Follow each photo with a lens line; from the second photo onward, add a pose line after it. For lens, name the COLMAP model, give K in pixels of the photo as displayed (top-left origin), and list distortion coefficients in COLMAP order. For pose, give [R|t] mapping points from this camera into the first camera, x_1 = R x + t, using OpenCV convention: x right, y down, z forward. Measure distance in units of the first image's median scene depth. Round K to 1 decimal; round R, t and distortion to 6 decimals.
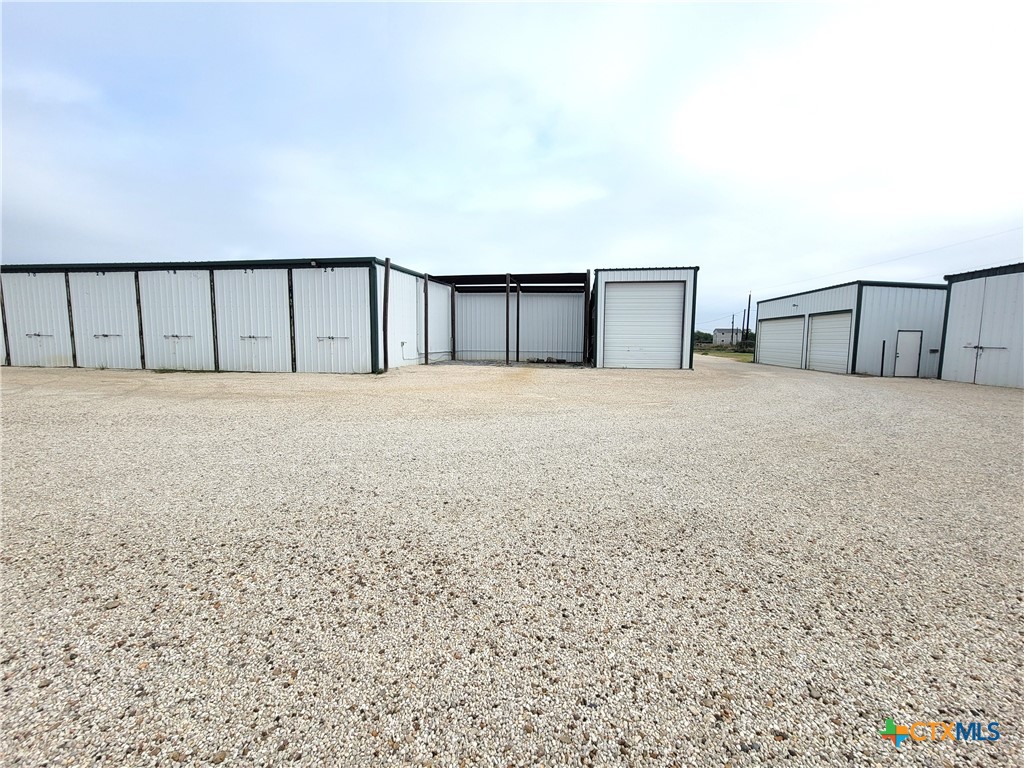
lens RADIAL K [[421.7, 0, 512.0], [0, 421.7, 378.2], [0, 0, 1]] dist [-0.004474, 0.000571]
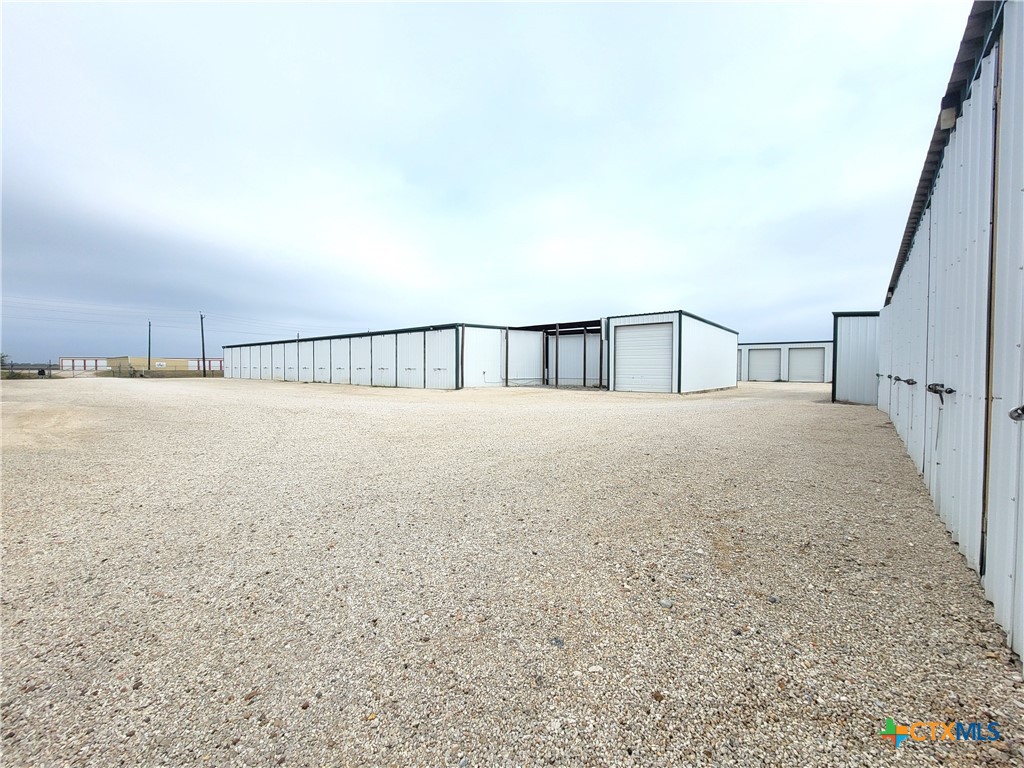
lens RADIAL K [[421.7, 0, 519.8], [0, 421.7, 383.0], [0, 0, 1]] dist [-0.004474, 0.000571]
pose [[0.851412, 0.012693, -0.524344, 0.679946], [-0.044271, 0.997879, -0.047731, 0.026999], [0.522626, 0.063852, 0.850168, -0.274080]]
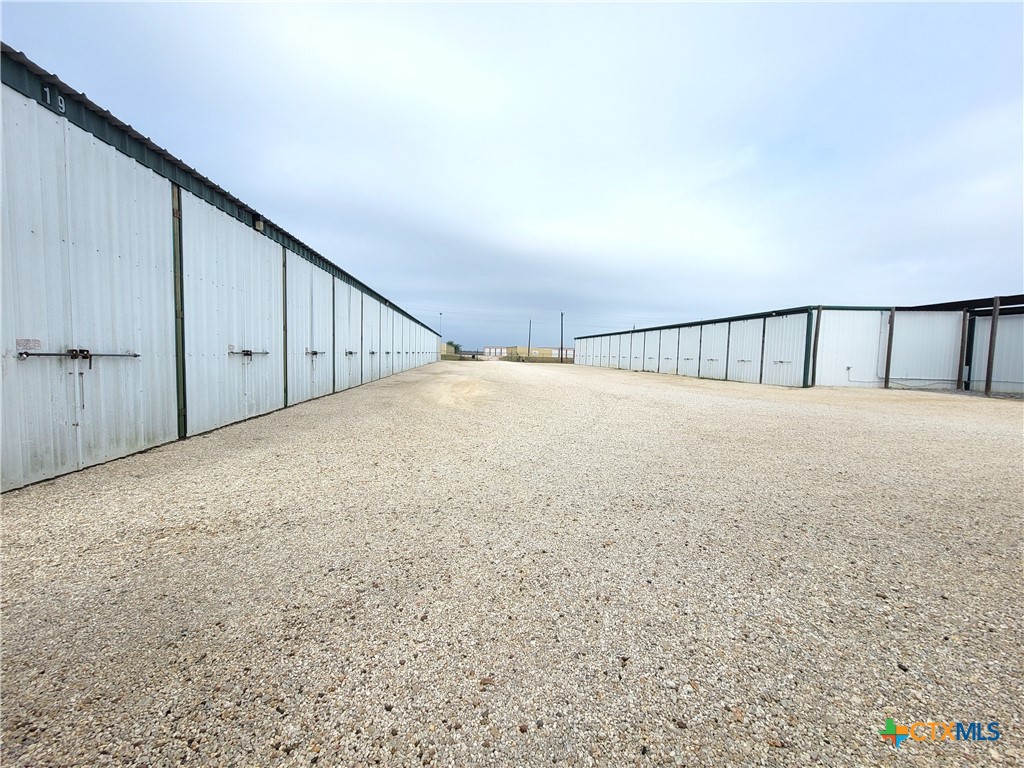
lens RADIAL K [[421.7, 0, 512.0], [0, 421.7, 378.7], [0, 0, 1]] dist [-0.004474, 0.000571]
pose [[0.252508, 0.055009, -0.966030, 0.668317], [-0.113136, 0.993213, 0.026984, 0.026149], [0.960958, 0.102479, 0.257018, -0.248908]]
